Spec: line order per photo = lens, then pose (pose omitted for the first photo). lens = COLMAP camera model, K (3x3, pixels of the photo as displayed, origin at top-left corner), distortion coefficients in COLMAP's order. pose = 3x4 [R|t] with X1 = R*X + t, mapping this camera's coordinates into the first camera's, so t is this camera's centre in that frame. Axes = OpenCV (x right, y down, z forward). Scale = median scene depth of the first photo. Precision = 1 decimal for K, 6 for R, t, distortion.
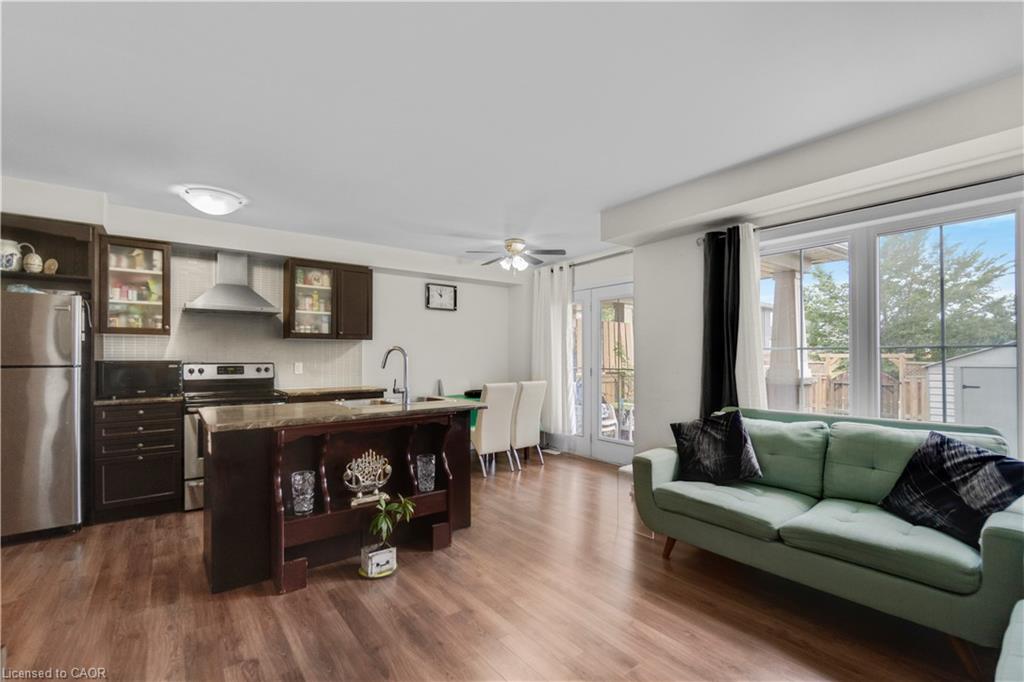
lens RADIAL K [[454.1, 0, 488.6], [0, 454.1, 354.3], [0, 0, 1]] dist [-0.001022, 0.000138]
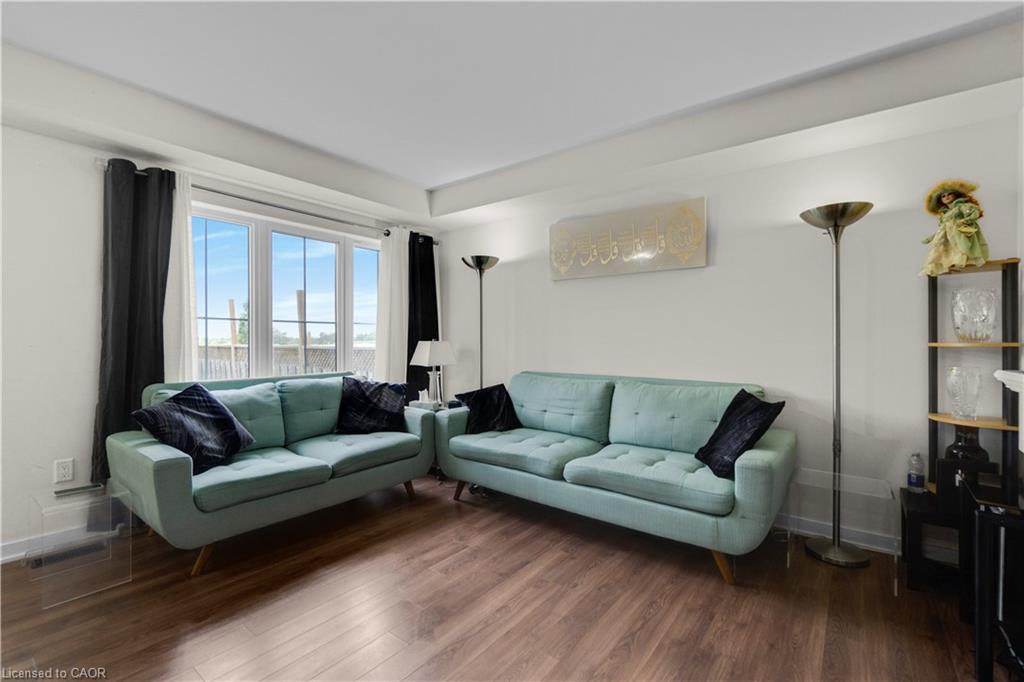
lens RADIAL K [[456.5, 0, 505.3], [0, 456.5, 345.3], [0, 0, 1]] dist [-0.001474, 0.000239]
pose [[-0.269882, -0.009458, 0.962847, -0.364741], [-0.010006, 0.999925, 0.007017, 0.026601], [-0.962841, -0.007741, -0.269956, 0.499013]]
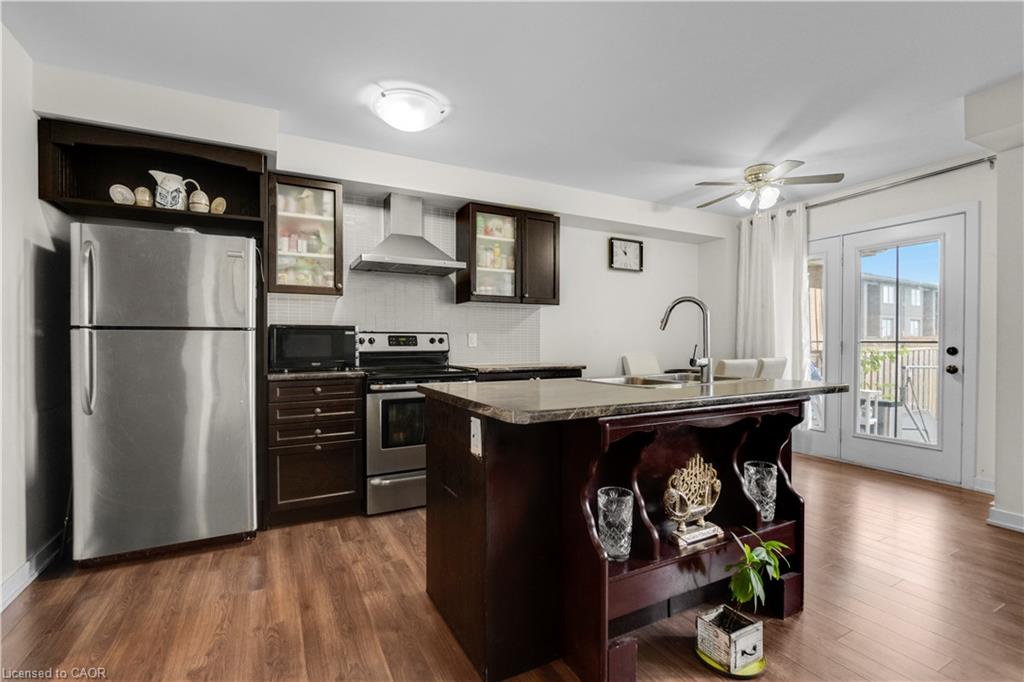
lens RADIAL K [[450.8, 0, 499.0], [0, 450.8, 343.8], [0, 0, 1]] dist [-0.005842, 0.000304]
pose [[0.988517, 0.000165, -0.151113, -0.305674], [0.001262, 0.999956, 0.009346, 0.036980], [0.151107, -0.009429, 0.988472, 0.247868]]
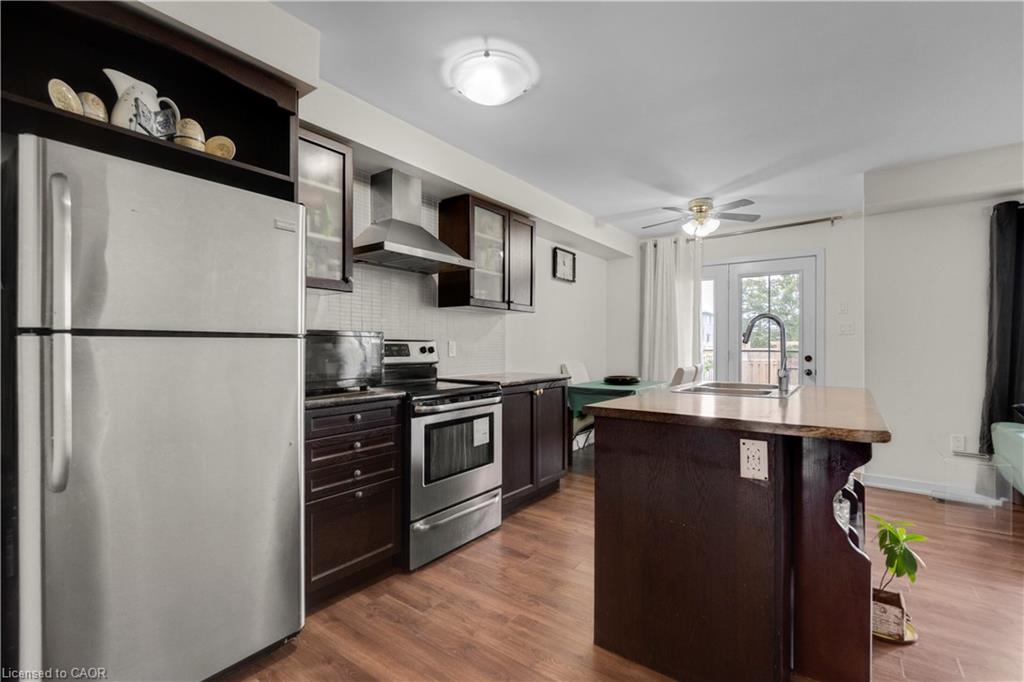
lens RADIAL K [[465.2, 0, 495.0], [0, 465.2, 345.4], [0, 0, 1]] dist [-0.002204, -0.003119]
pose [[0.954729, 0.004327, 0.297445, -0.707024], [-0.005111, 0.999985, 0.001856, 0.028898], [-0.297432, -0.003293, 0.954737, 0.333562]]
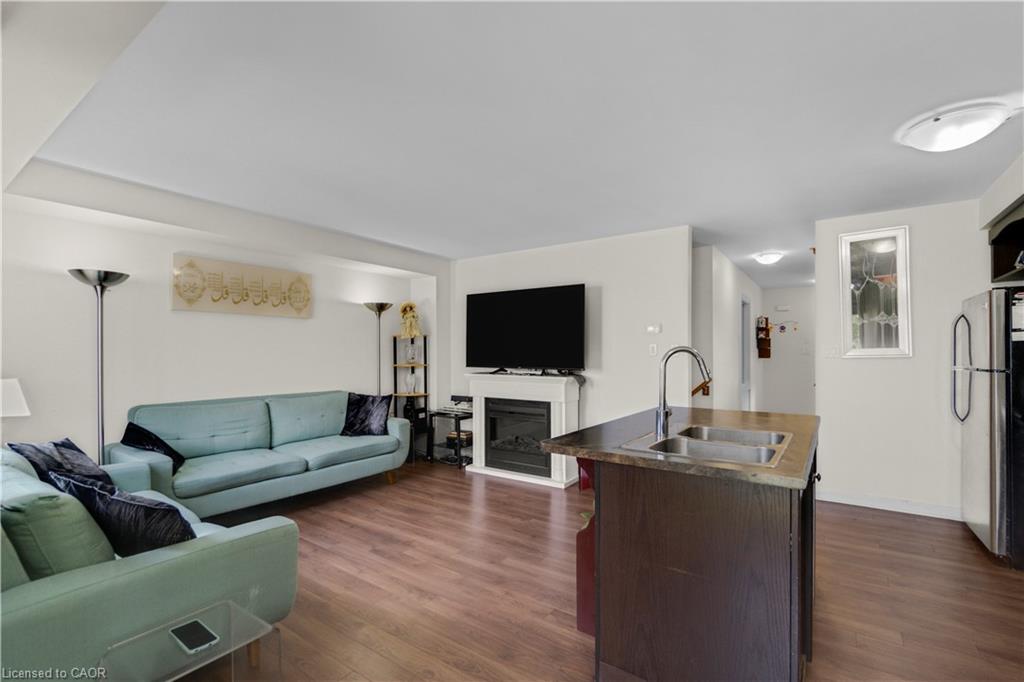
lens RADIAL K [[460.4, 0, 509.8], [0, 460.4, 358.8], [0, 0, 1]] dist [0.015229, 0.000081]
pose [[-0.940317, 0.006615, -0.340237, 0.195923], [0.005554, 0.999976, 0.004094, -0.000385], [0.340256, 0.001960, -0.940331, 1.260615]]
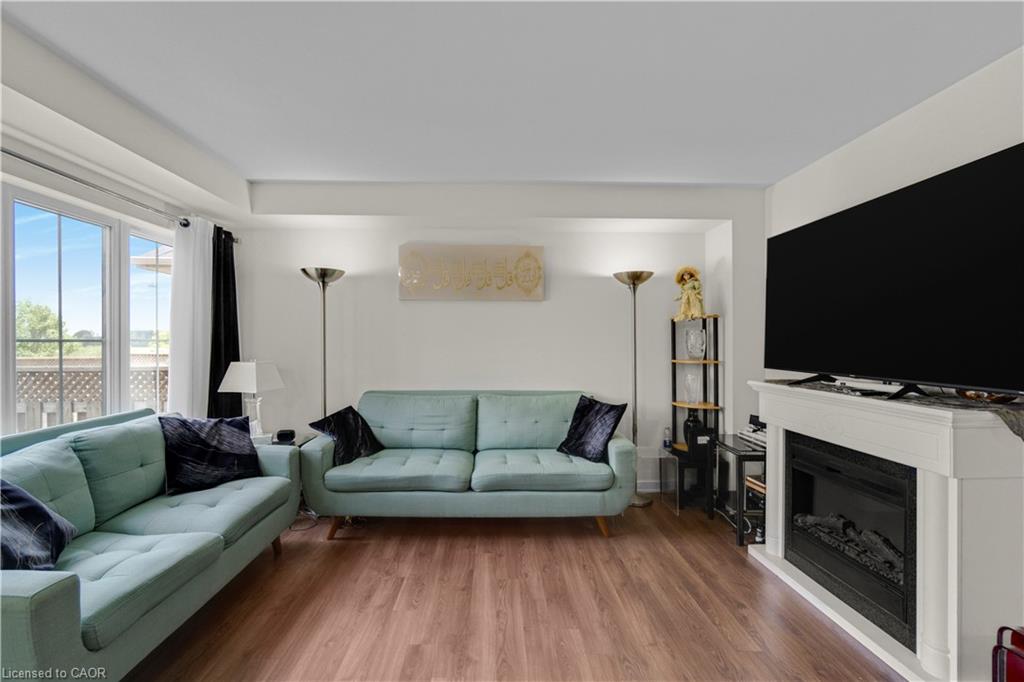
lens RADIAL K [[456.5, 0, 505.3], [0, 456.5, 345.3], [0, 0, 1]] dist [-0.001474, 0.000239]
pose [[-0.825461, -0.004014, 0.564444, -0.204095], [-0.004718, 0.999989, 0.000211, -0.007357], [-0.564439, -0.002489, -0.825471, 0.817154]]
